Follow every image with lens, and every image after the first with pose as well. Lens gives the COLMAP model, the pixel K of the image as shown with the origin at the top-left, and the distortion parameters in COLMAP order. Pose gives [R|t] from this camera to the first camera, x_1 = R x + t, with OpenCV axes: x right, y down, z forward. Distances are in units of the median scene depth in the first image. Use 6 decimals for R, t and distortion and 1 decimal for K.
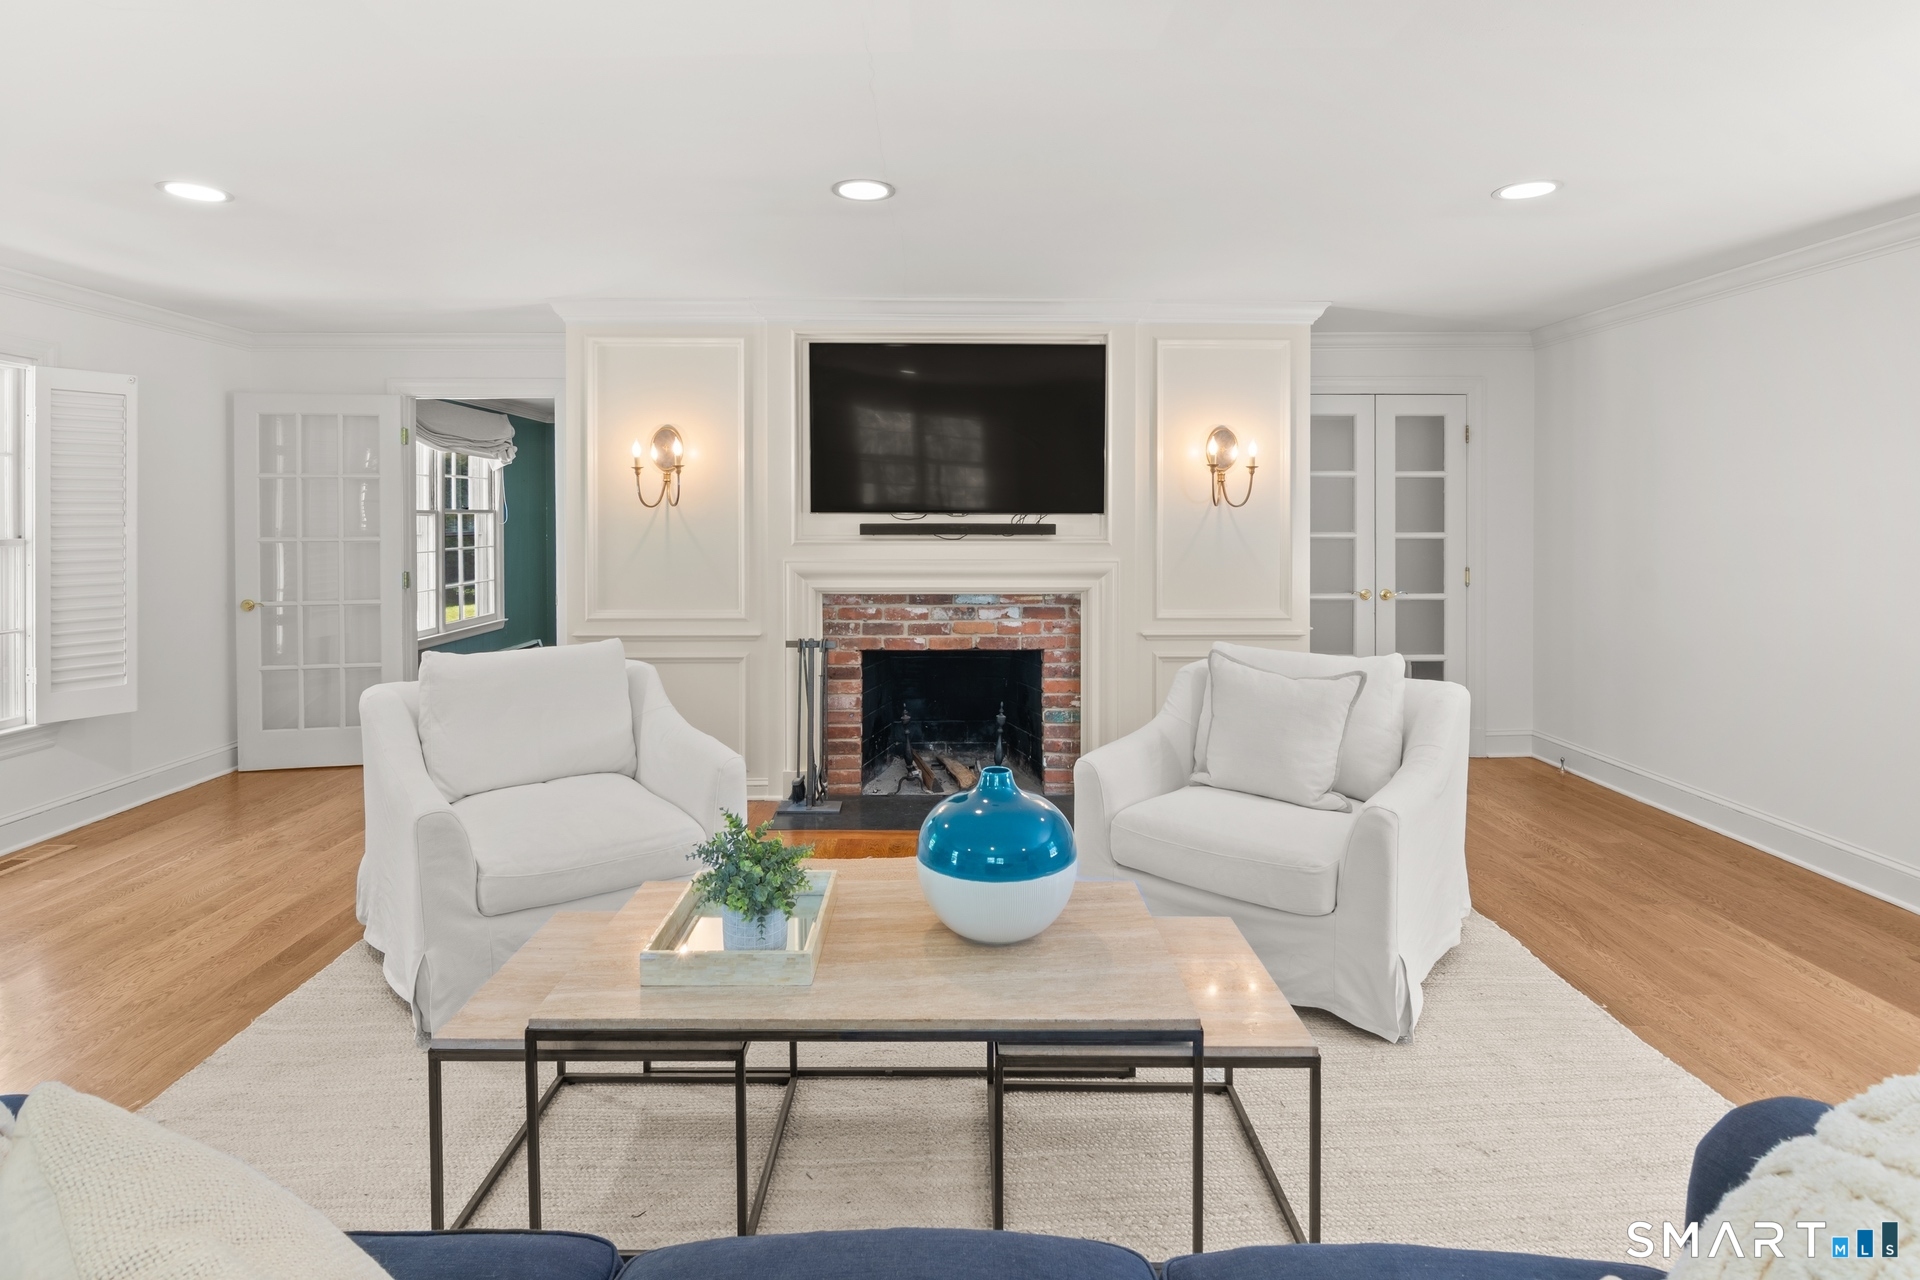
lens RADIAL K [[926.7, 0, 960.0], [0, 926.7, 640.0], [0, 0, 1]] dist [-0.003432, -0.000359]
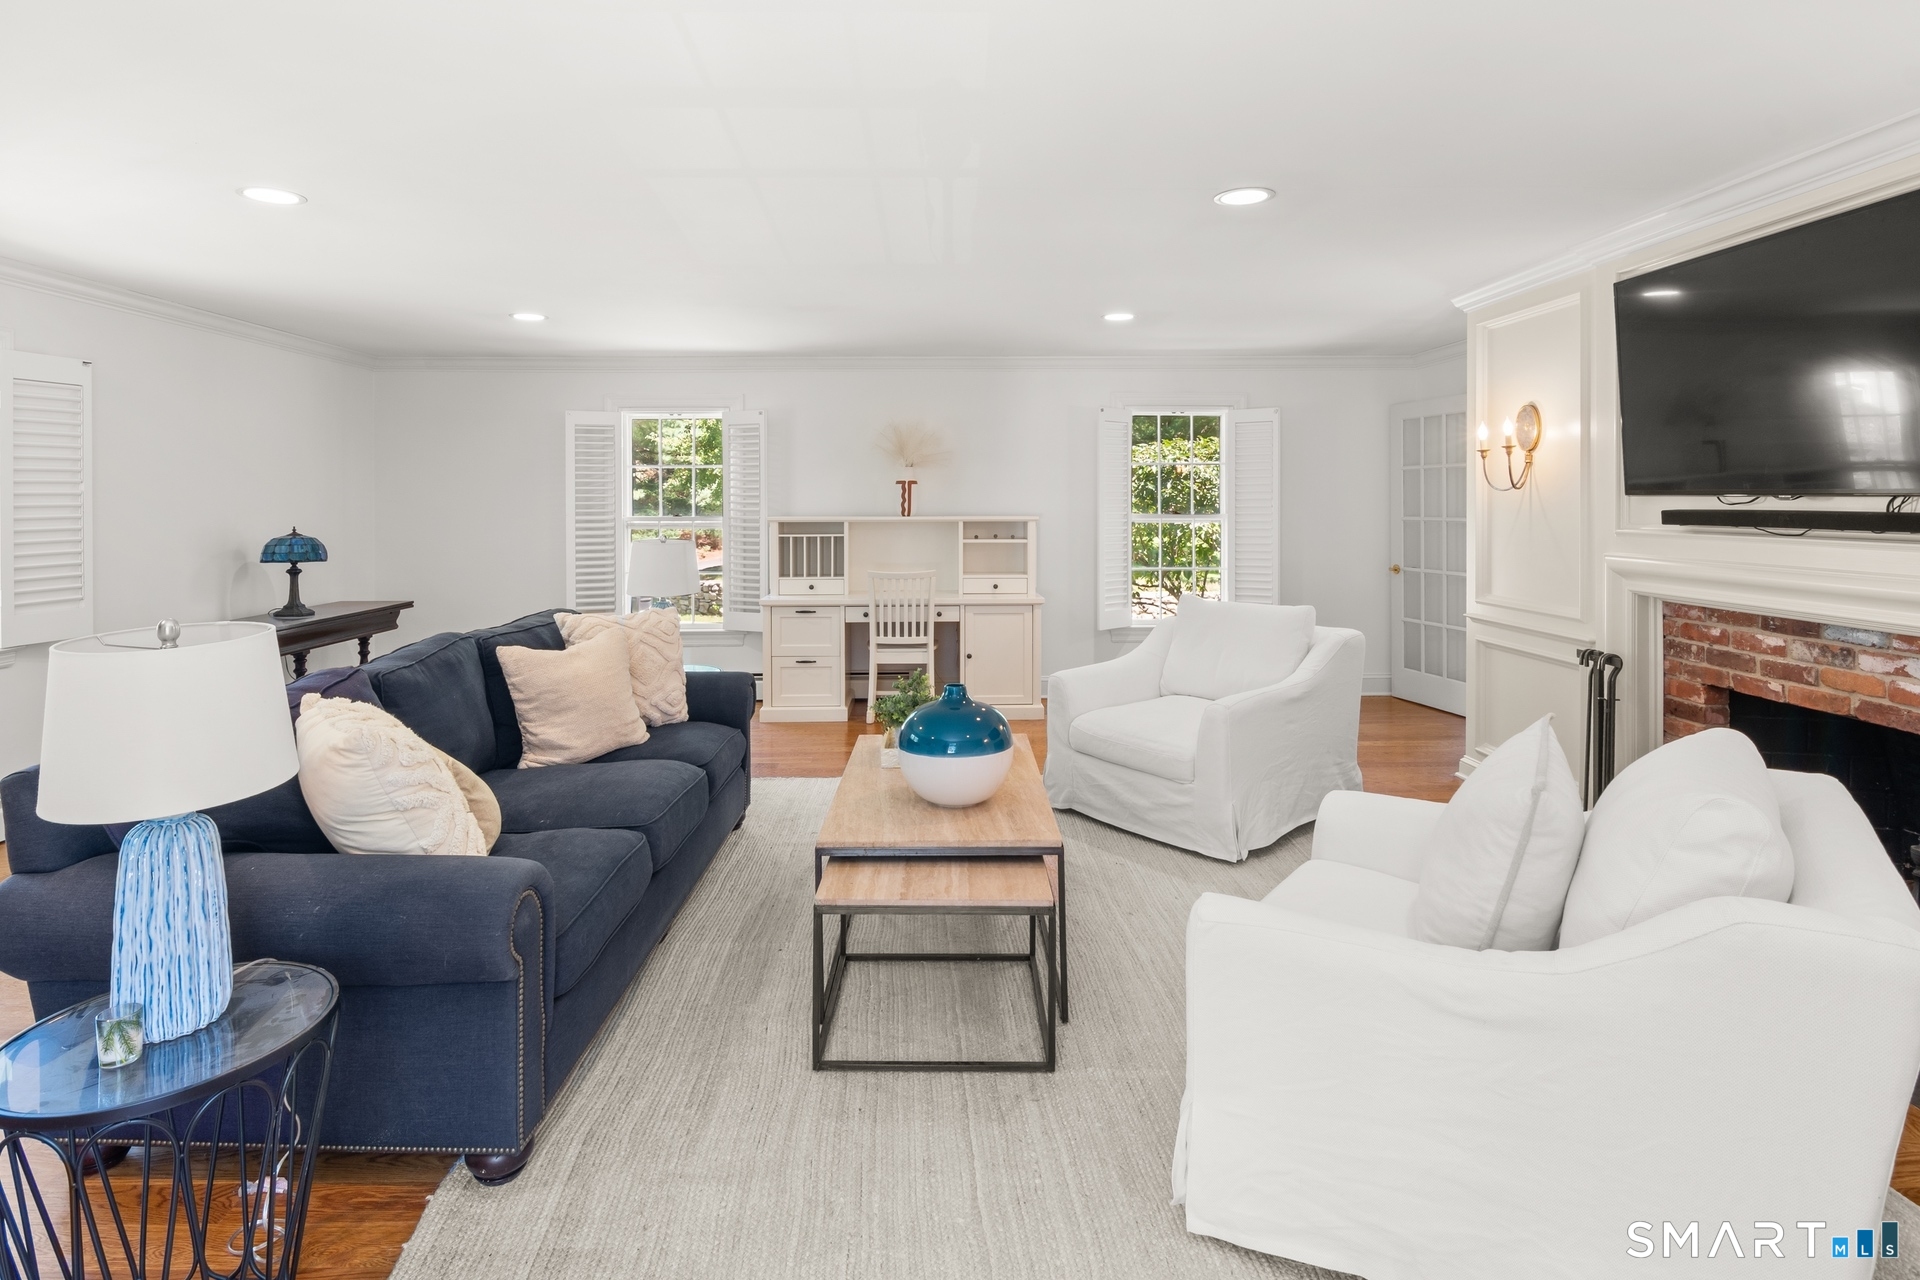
lens RADIAL K [[926.7, 0, 960.0], [0, 926.7, 640.0], [0, 0, 1]] dist [-0.003432, -0.000359]
pose [[0.061276, 0.148880, -0.986955, 0.577404], [-0.133493, 0.981152, 0.139716, -0.047314], [0.989154, 0.123190, 0.079996, 0.365782]]
